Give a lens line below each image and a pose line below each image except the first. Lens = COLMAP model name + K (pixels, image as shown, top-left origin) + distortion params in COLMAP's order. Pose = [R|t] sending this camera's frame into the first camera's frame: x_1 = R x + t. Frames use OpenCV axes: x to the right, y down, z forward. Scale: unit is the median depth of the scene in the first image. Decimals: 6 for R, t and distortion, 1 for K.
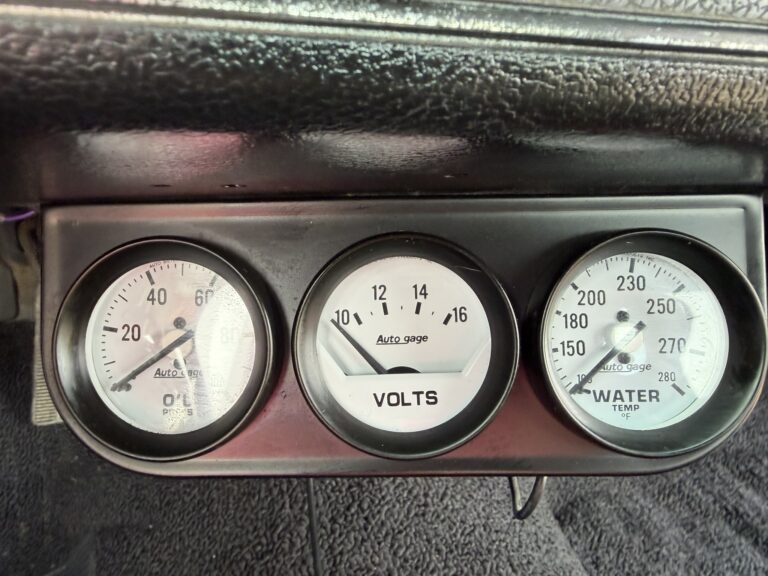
lens RADIAL K [[544.1, 0, 334.9], [0, 544.1, 287.6], [0, 0, 1]] dist [0.007354, -0.005070]
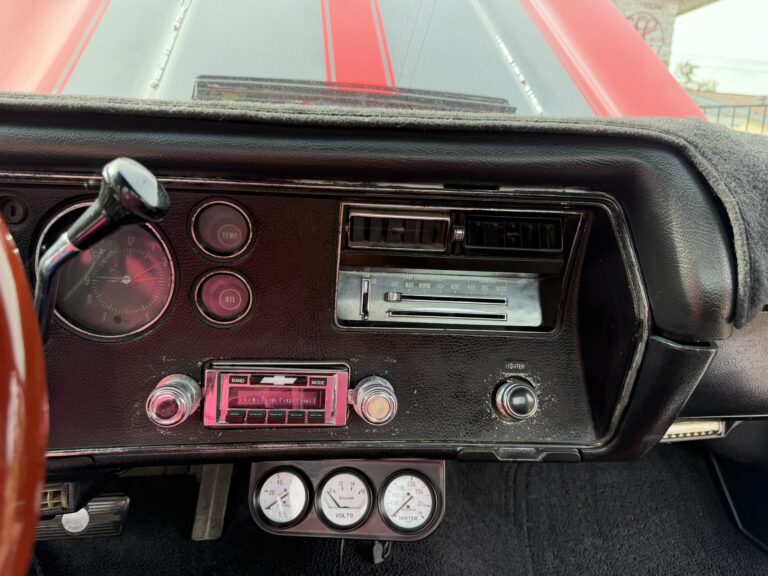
lens RADIAL K [[542.6, 0, 384.0], [0, 542.6, 288.0], [0, 0, 1]] dist [0.079395, -0.142543]
pose [[0.995295, 0.012010, -0.096144, 0.692557], [-0.036338, 0.966129, -0.255489, -0.322679], [0.089819, 0.257781, 0.962020, -2.756063]]
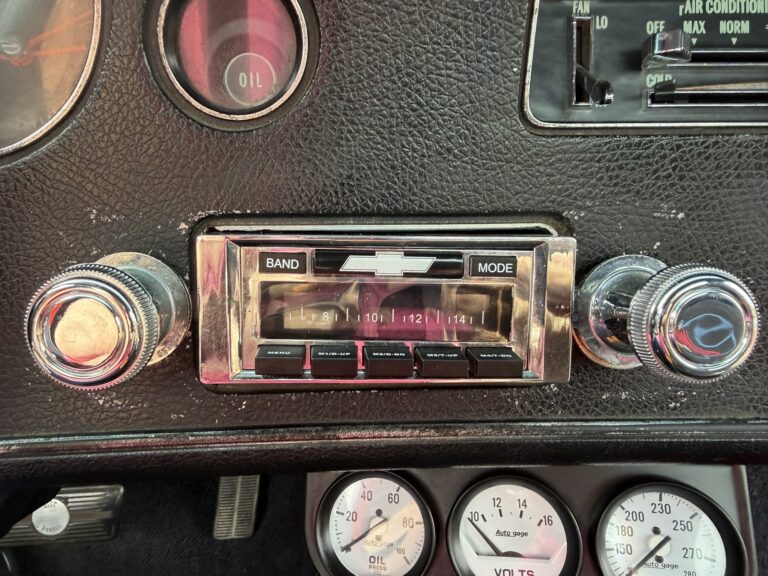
lens RADIAL K [[544.1, 0, 334.9], [0, 544.1, 287.6], [0, 0, 1]] dist [0.007354, -0.005070]
pose [[0.977483, -0.009320, -0.210809, -0.046613], [-0.030002, 0.982737, -0.182561, -0.323761], [0.208871, 0.184775, 0.960329, -0.852679]]
